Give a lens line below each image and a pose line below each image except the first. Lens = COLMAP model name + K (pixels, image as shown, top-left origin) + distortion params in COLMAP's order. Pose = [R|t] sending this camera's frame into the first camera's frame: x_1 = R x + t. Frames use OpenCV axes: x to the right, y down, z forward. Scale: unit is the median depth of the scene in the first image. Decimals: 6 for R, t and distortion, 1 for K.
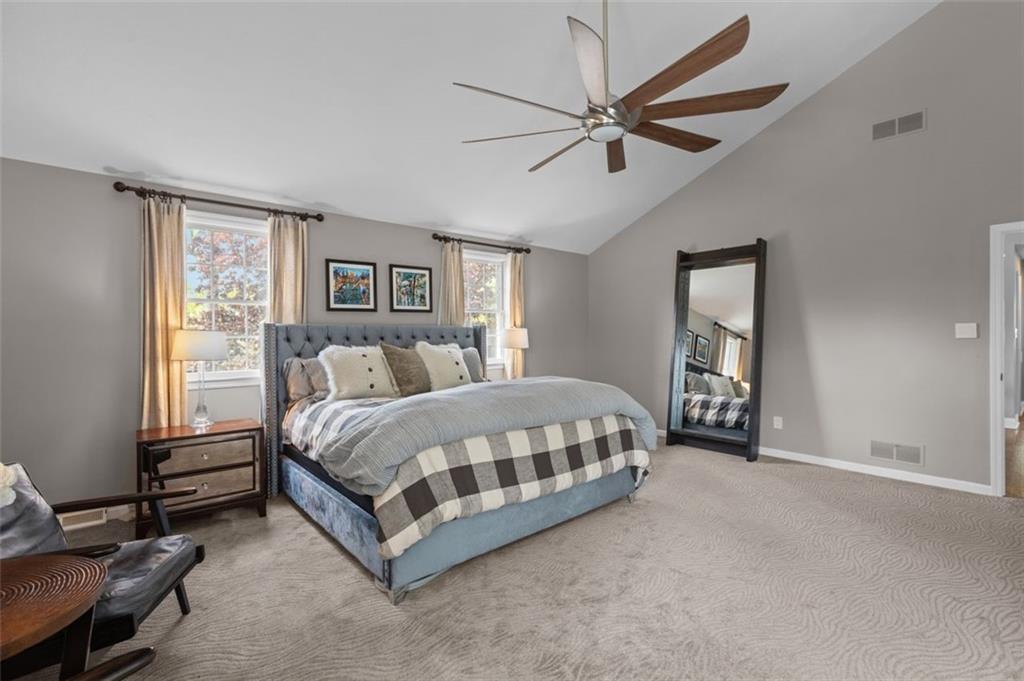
lens RADIAL K [[466.1, 0, 513.6], [0, 466.1, 335.9], [0, 0, 1]] dist [0.004540, 0.000359]
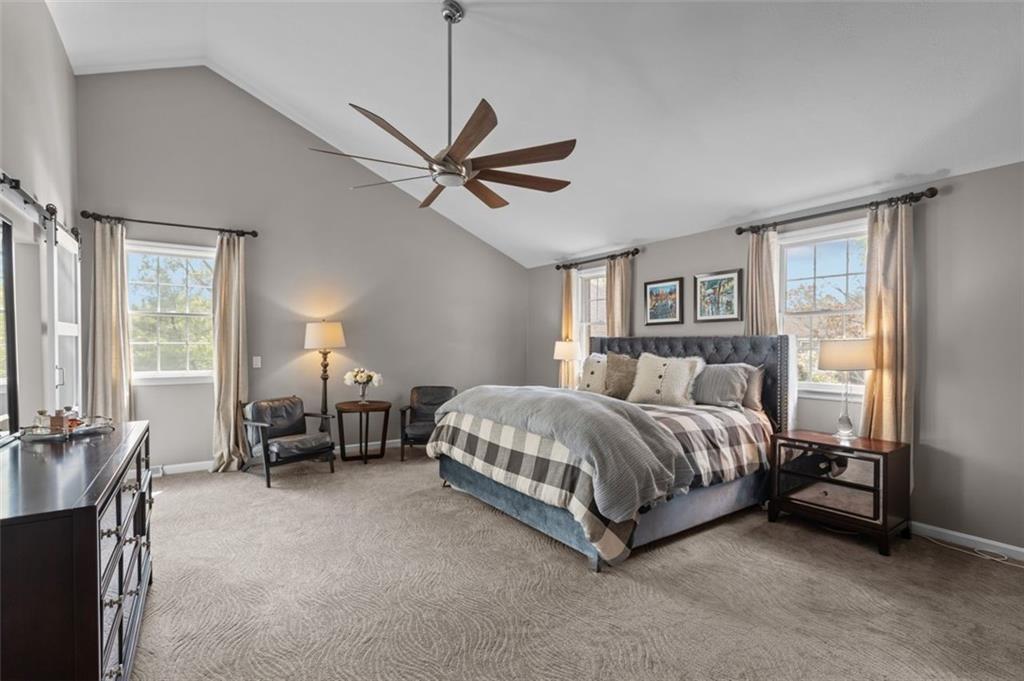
lens RADIAL K [[466.1, 0, 513.1], [0, 466.1, 345.0], [0, 0, 1]] dist [0.004540, 0.000359]
pose [[-0.105947, 0.012774, -0.994290, 0.764660], [-0.002918, 0.999909, 0.013157, -0.015744], [0.994368, 0.004295, -0.105900, 0.707744]]
